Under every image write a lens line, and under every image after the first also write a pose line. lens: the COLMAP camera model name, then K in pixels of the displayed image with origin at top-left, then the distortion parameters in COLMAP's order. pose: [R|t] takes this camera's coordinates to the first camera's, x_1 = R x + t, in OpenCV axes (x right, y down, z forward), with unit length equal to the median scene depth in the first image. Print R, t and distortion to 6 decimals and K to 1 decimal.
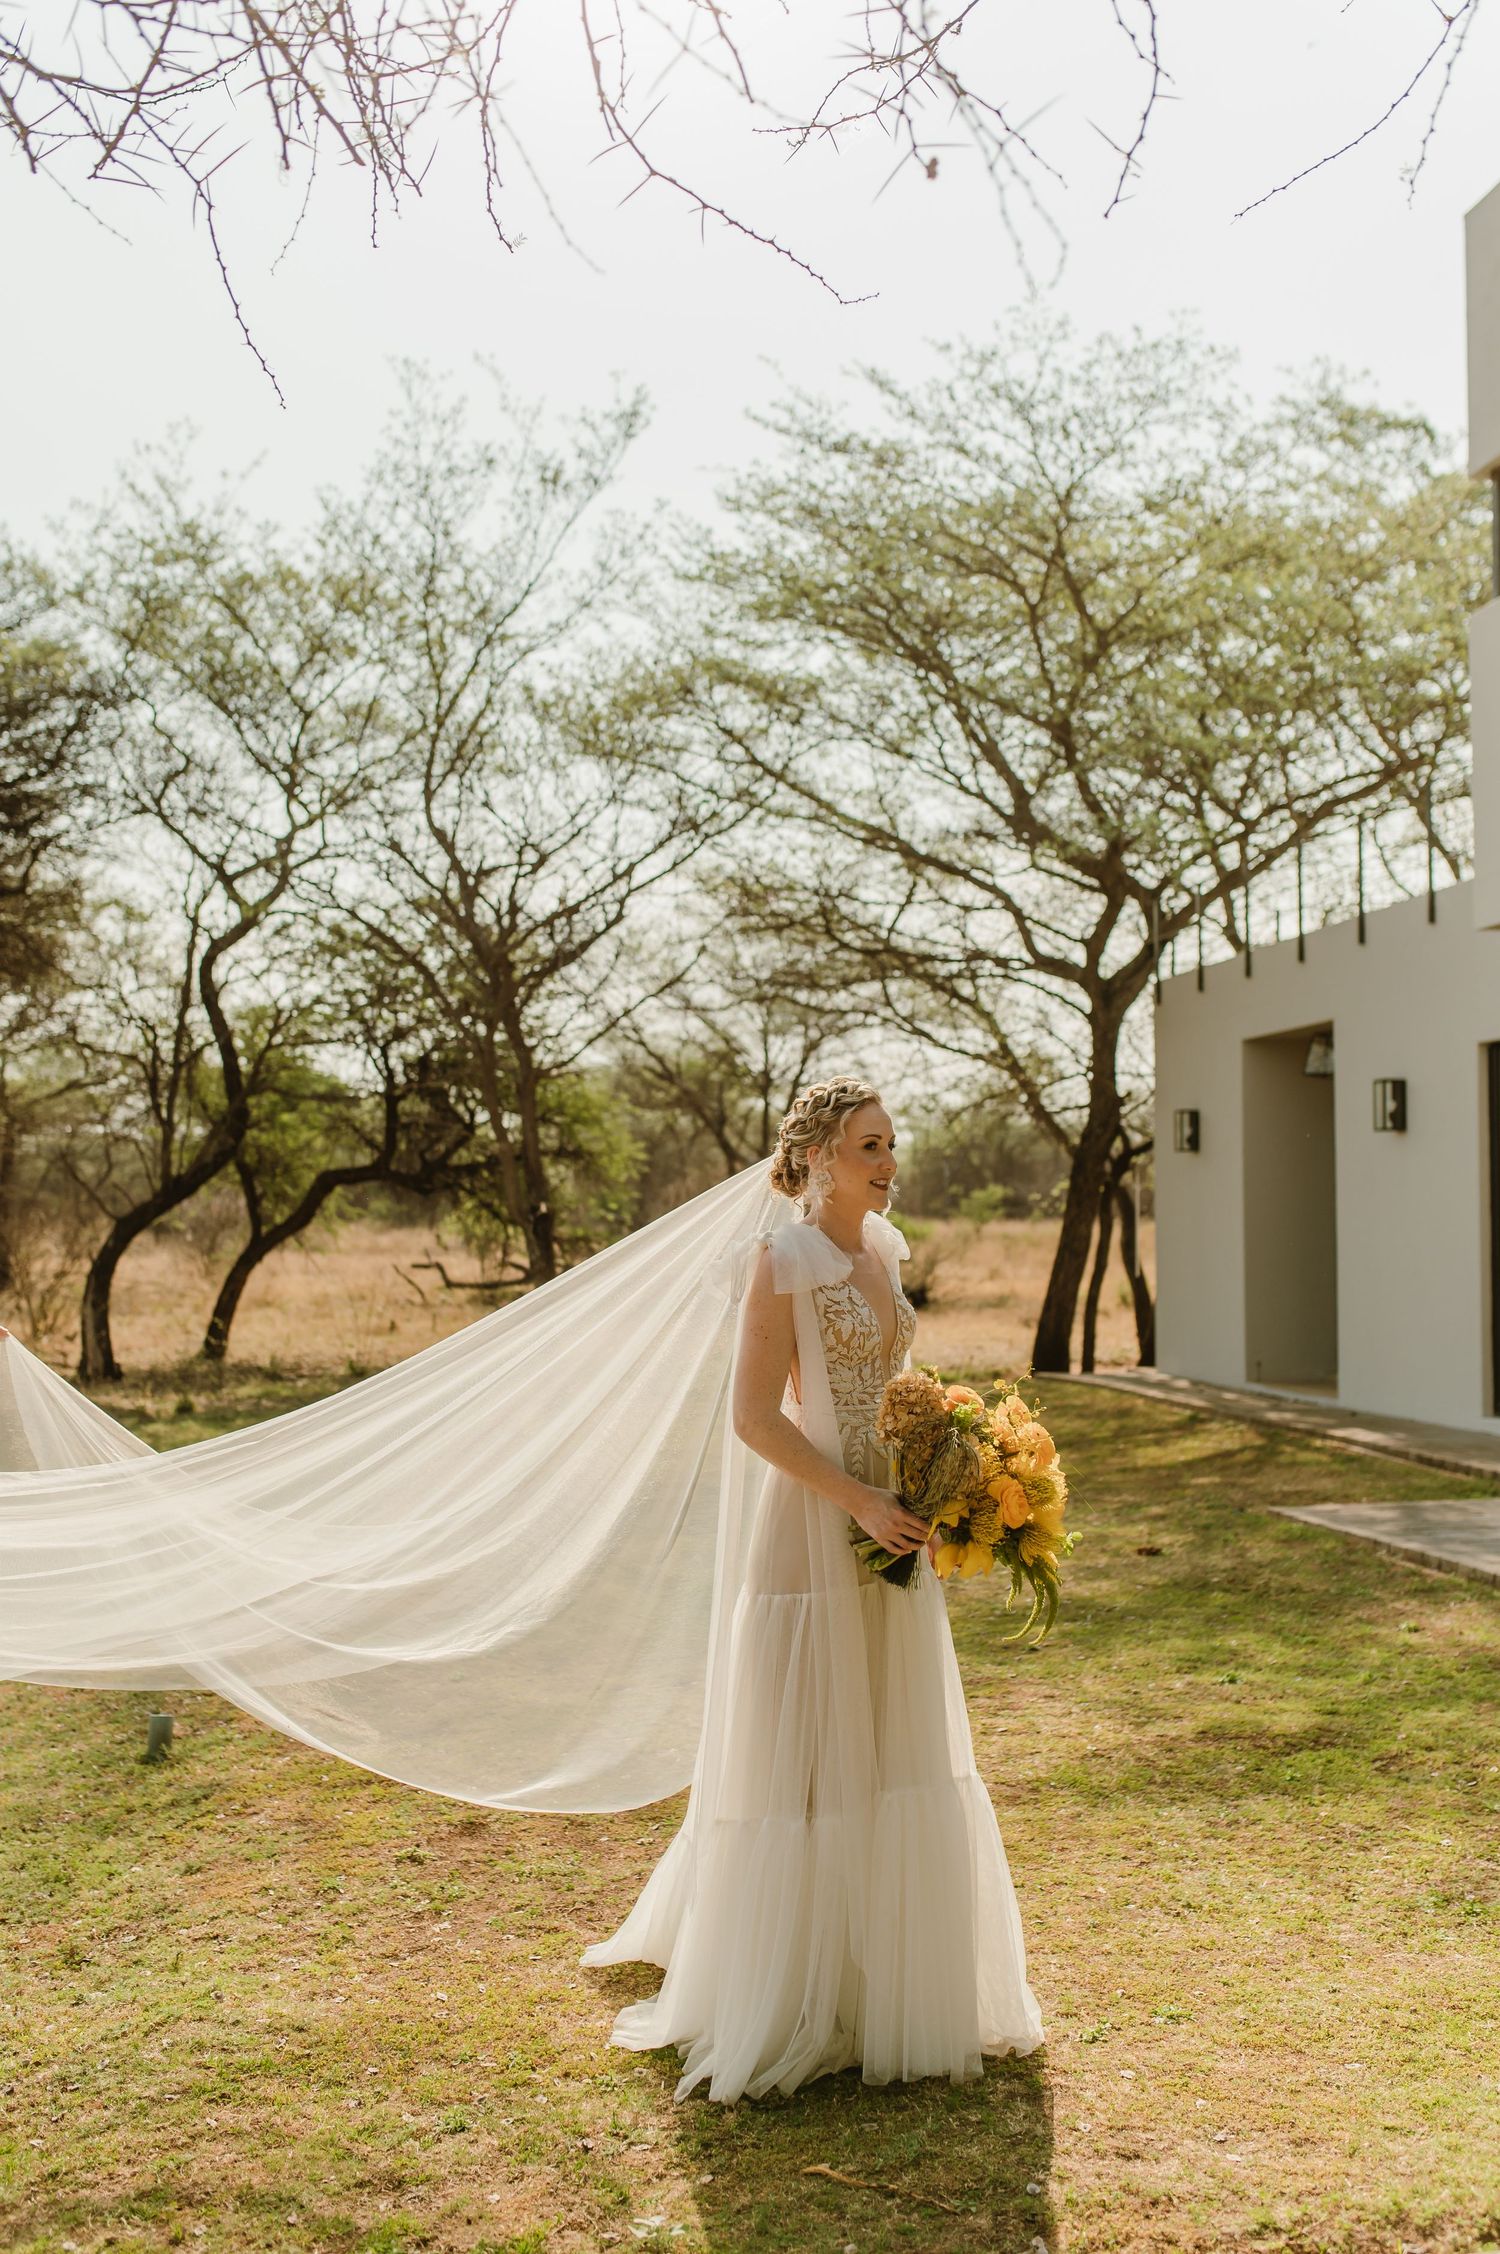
lens RADIAL K [[2114.8, 0, 773.0], [0, 2114.8, 1123.2], [0, 0, 1]] dist [0.022095, 0.000000]
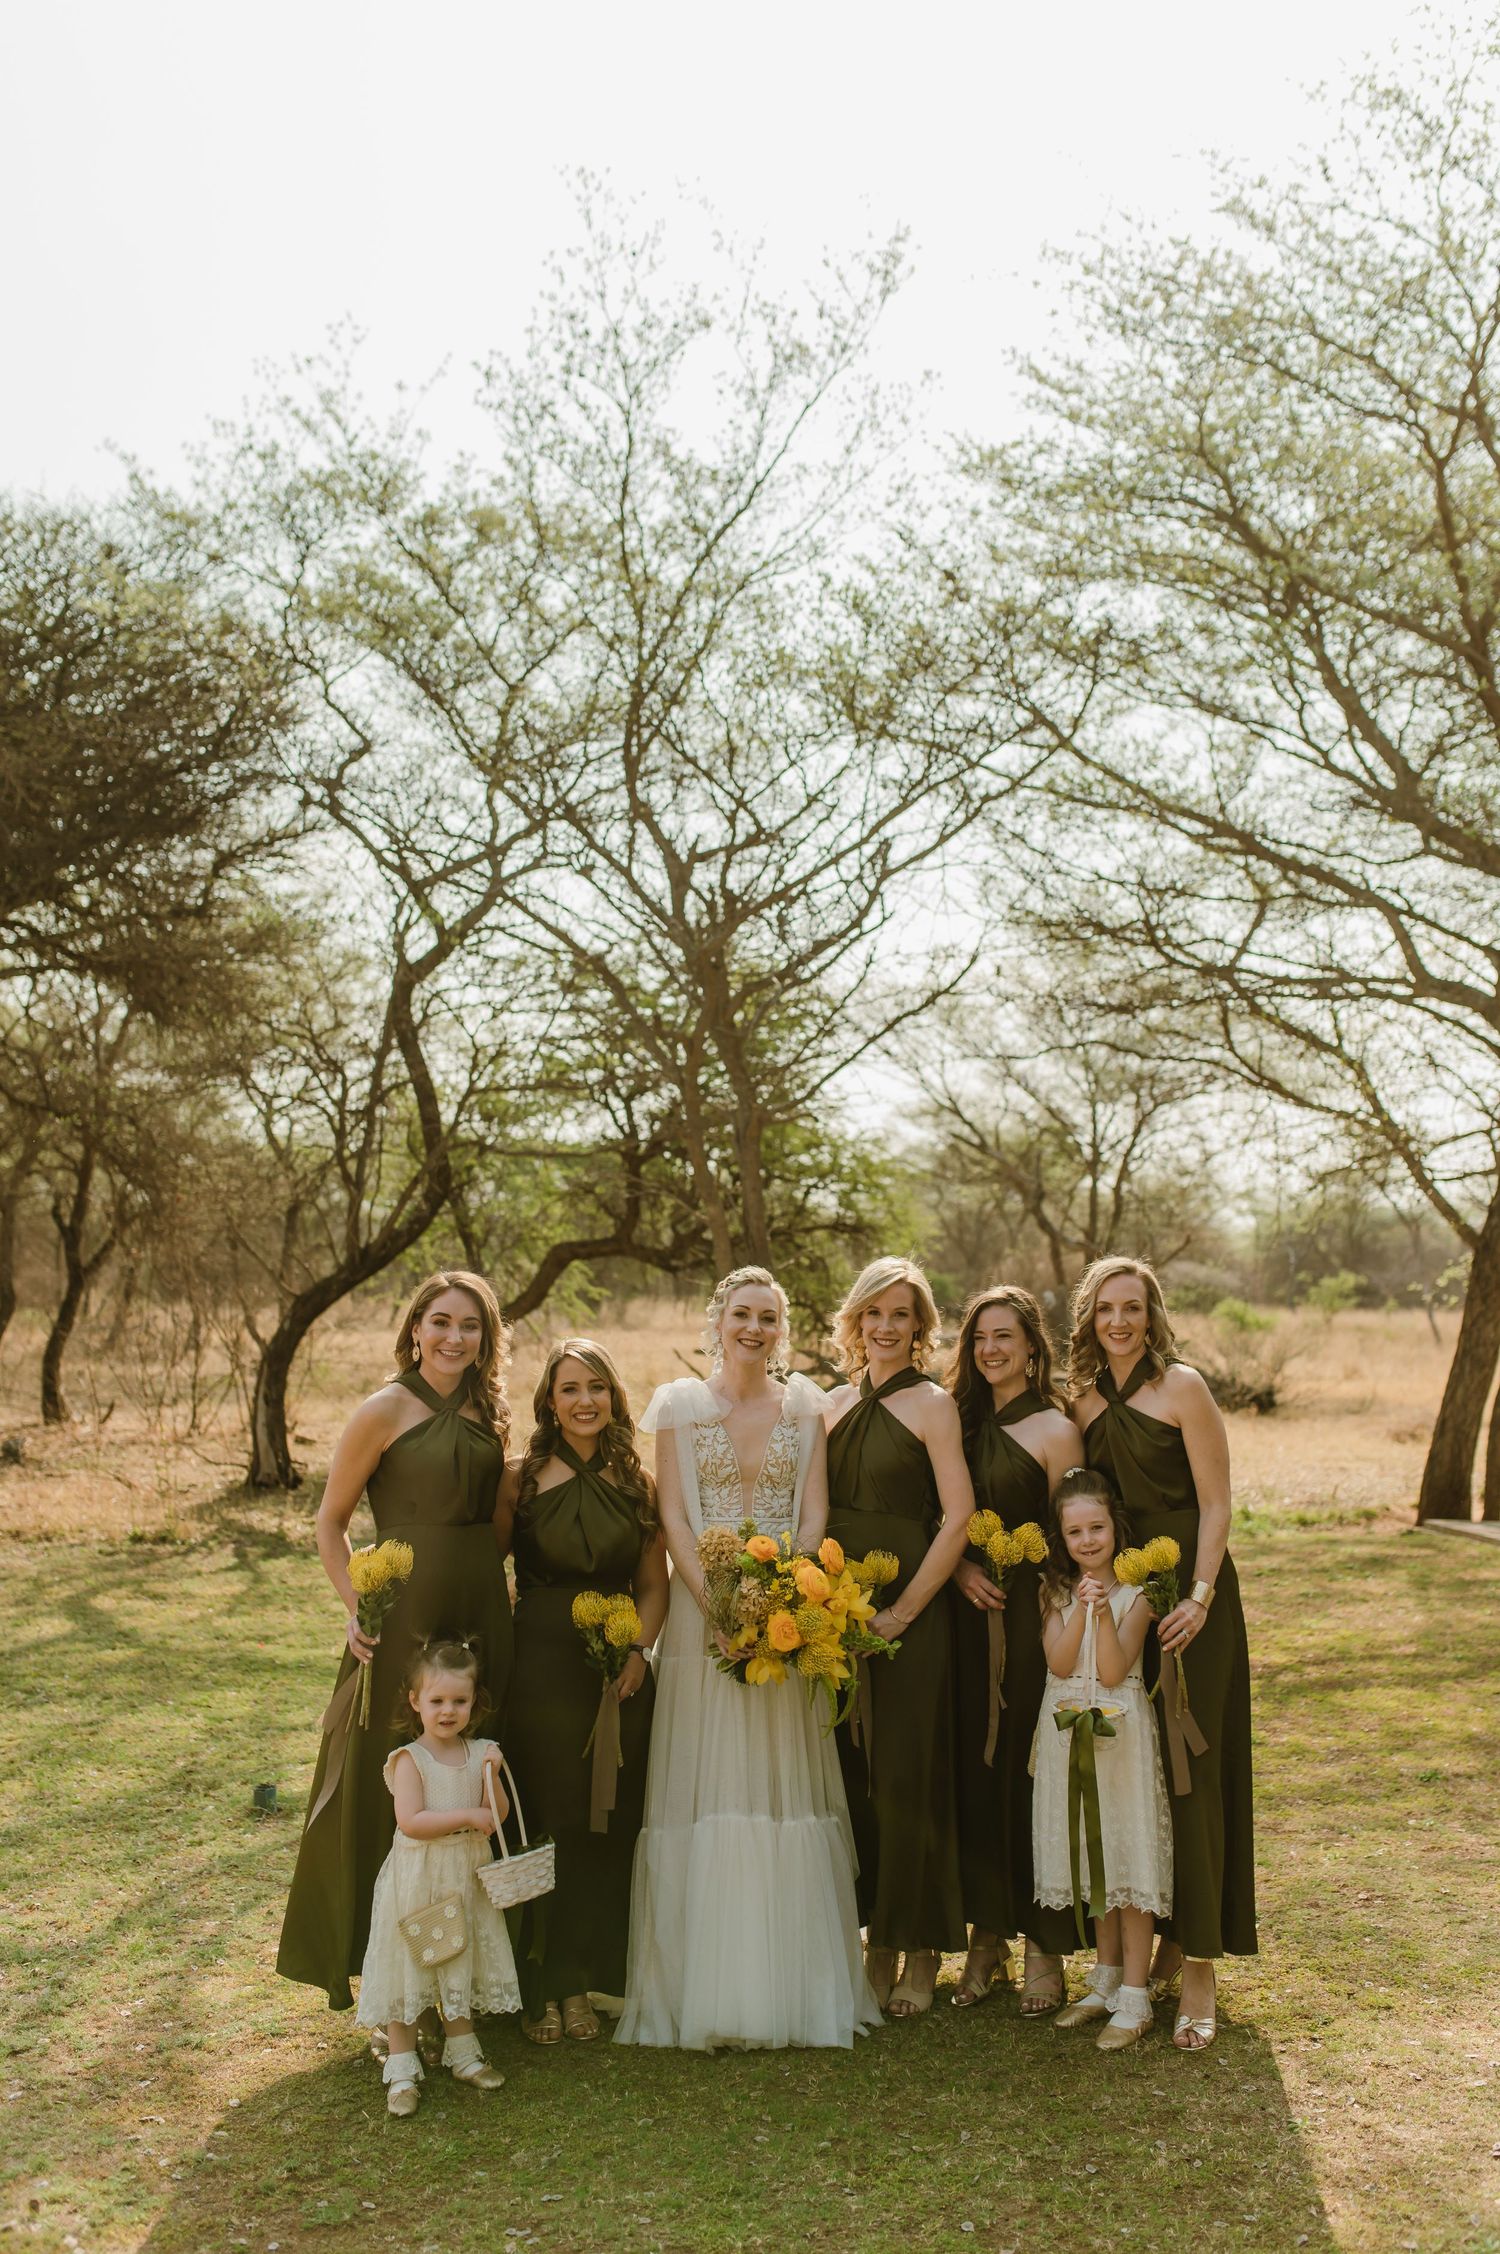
lens RADIAL K [[2114.8, 0, 747.8], [0, 2114.8, 1112.9], [0, 0, 1]] dist [0.022095, 0.000000]
pose [[0.985647, 0.003791, -0.168776, 0.010246], [-0.011004, 0.999064, -0.041822, 0.005769], [0.168460, 0.043079, 0.984767, 0.186507]]
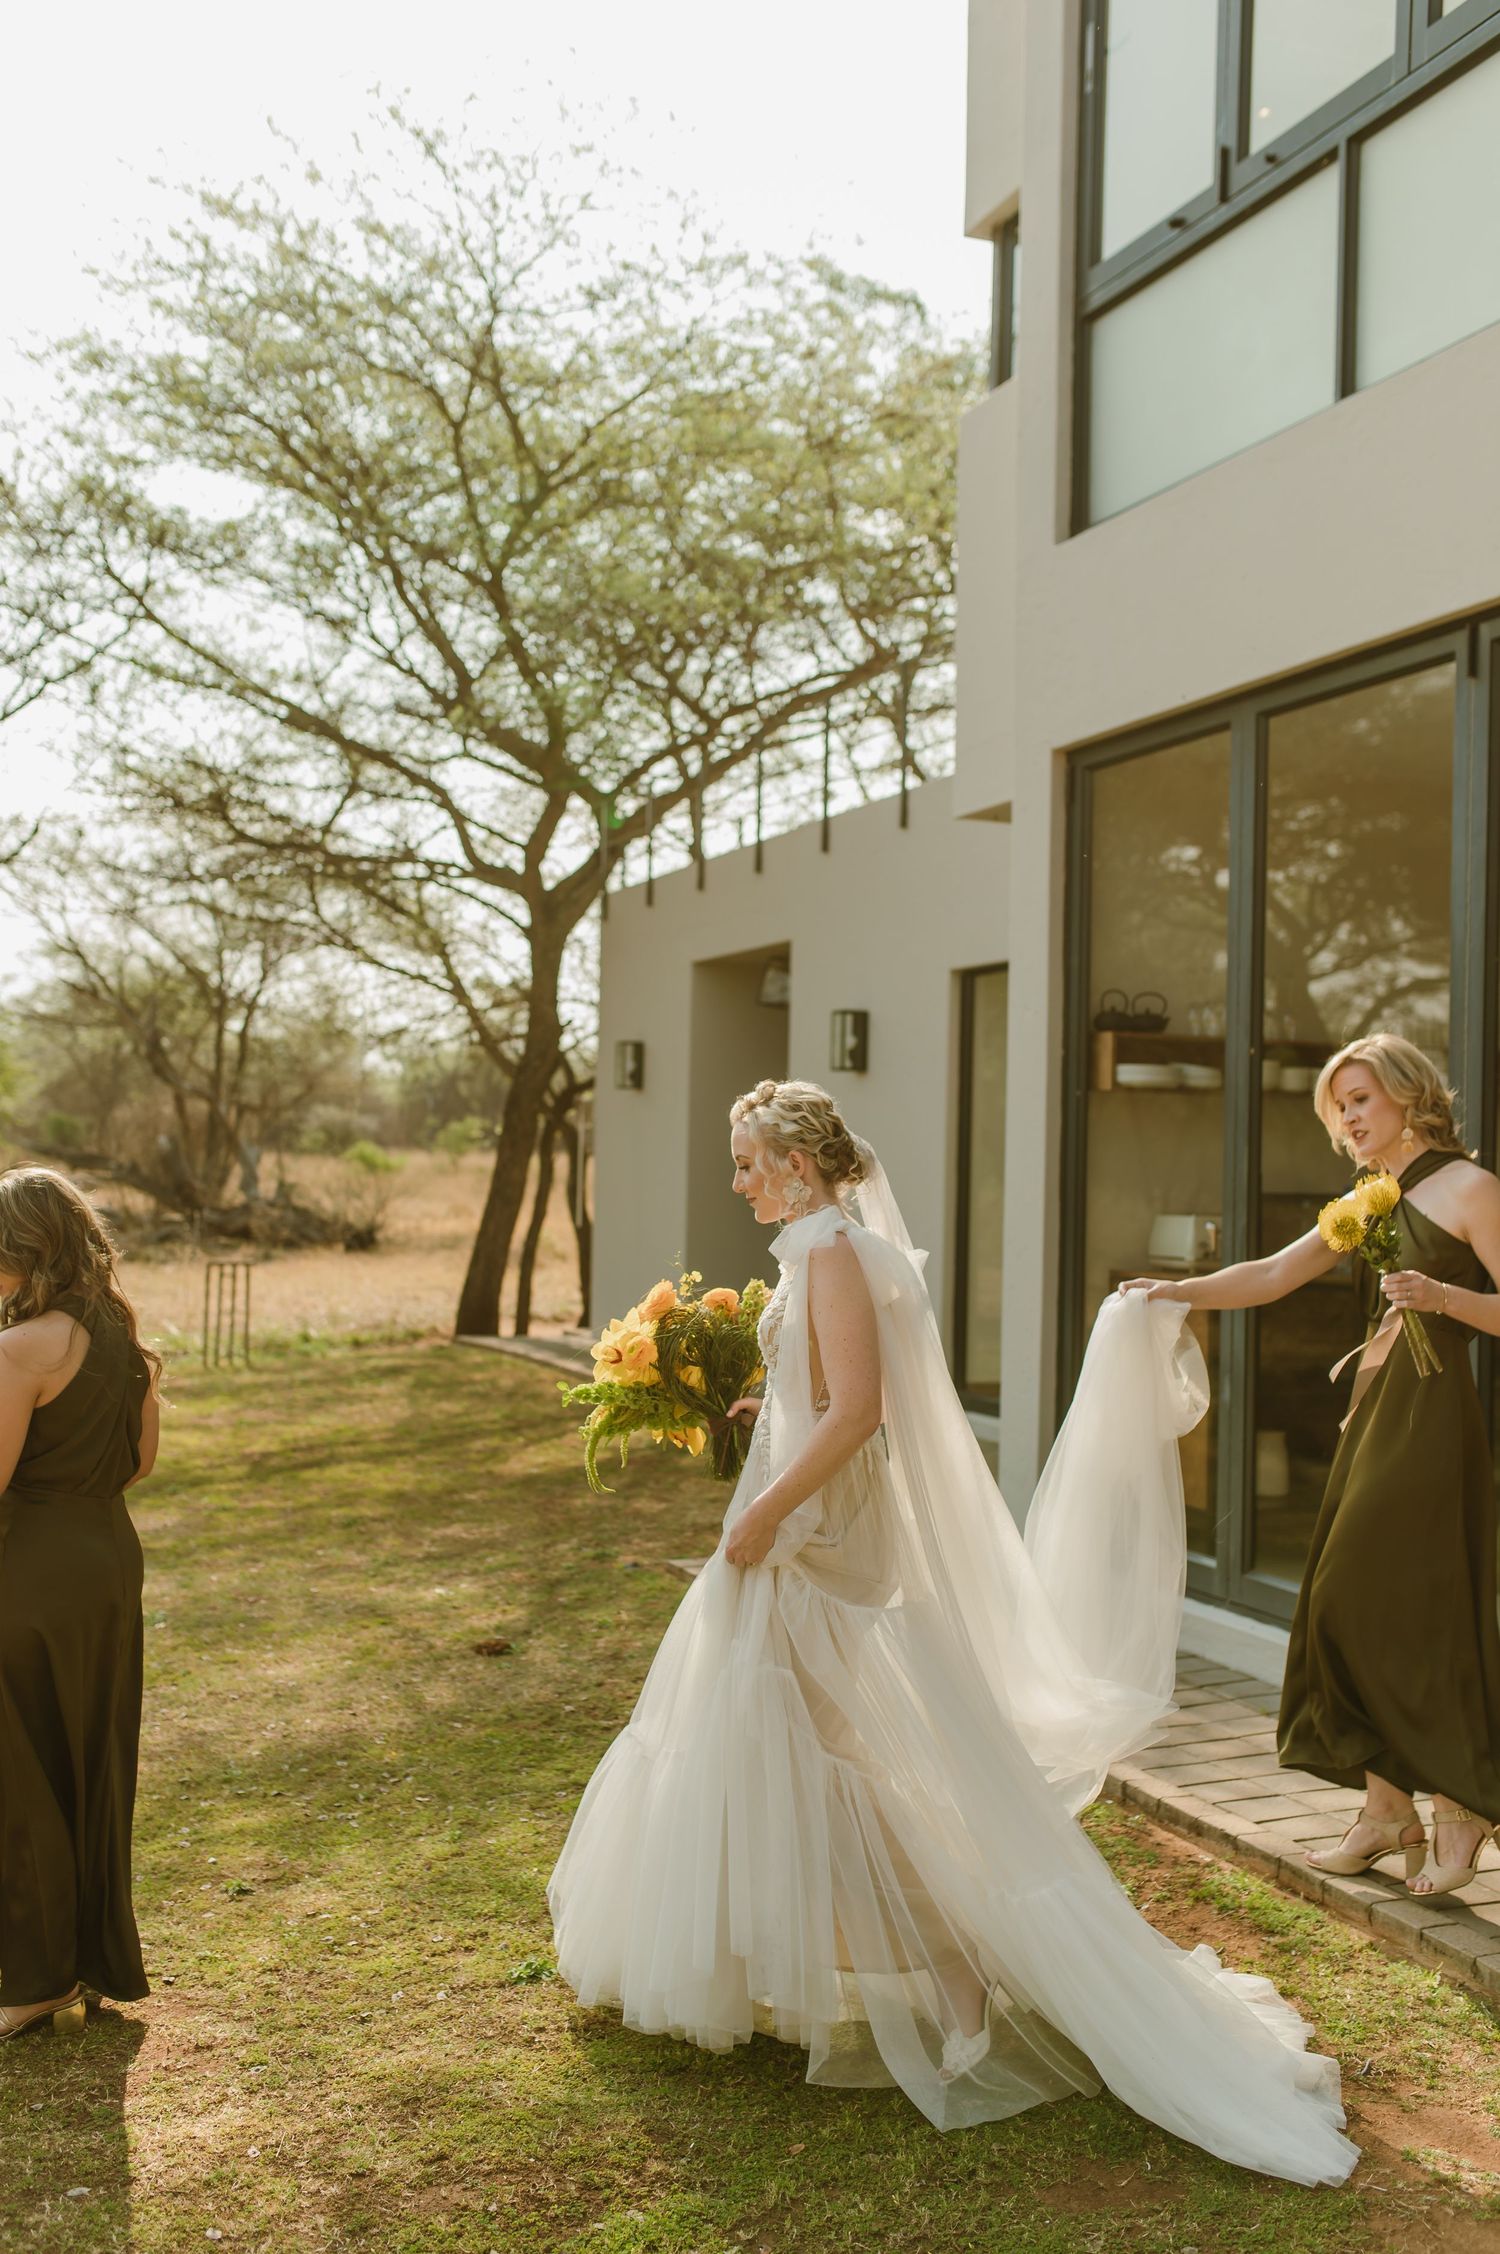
lens RADIAL K [[2114.8, 0, 680.5], [0, 2114.8, 1127.5], [0, 0, 1]] dist [0.022095, 0.000000]
pose [[0.980046, 0.023913, 0.197328, 0.037398], [-0.030695, 0.999036, 0.031383, 0.001060], [-0.196388, -0.036814, 0.979835, 0.116205]]
